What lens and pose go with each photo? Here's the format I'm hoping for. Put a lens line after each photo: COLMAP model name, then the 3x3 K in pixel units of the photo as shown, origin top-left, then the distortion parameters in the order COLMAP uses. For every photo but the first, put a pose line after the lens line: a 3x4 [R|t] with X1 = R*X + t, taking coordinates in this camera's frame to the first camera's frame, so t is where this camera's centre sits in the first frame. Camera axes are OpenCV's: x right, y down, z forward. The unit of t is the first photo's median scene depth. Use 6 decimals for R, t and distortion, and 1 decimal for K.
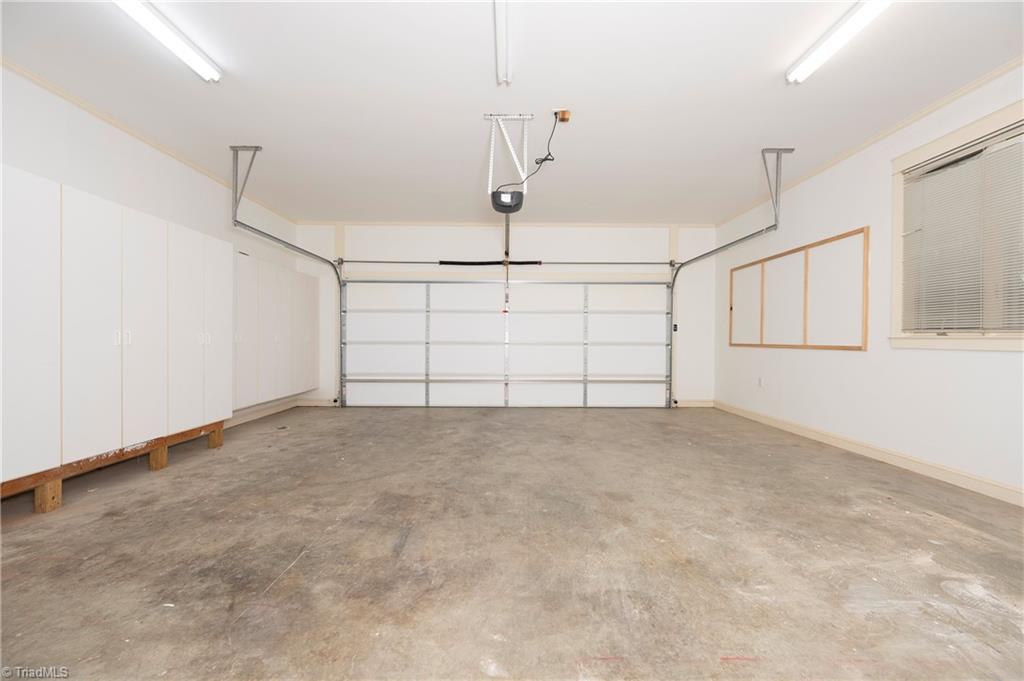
lens RADIAL K [[398.3, 0, 507.6], [0, 398.3, 342.2], [0, 0, 1]] dist [-0.001434, 0.000539]
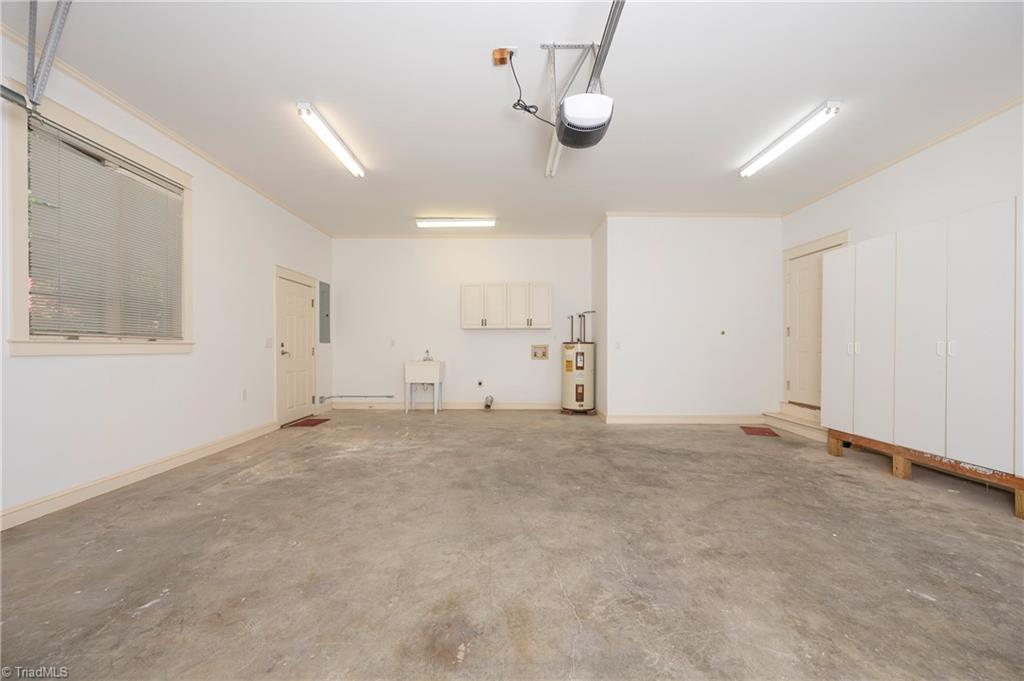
lens RADIAL K [[398.3, 0, 514.6], [0, 398.3, 344.9], [0, 0, 1]] dist [-0.001434, 0.000539]
pose [[-0.999856, -0.006061, -0.015836, 0.147487], [-0.006134, 0.999971, 0.004557, -0.016954], [0.015808, 0.004654, -0.999864, 2.131814]]
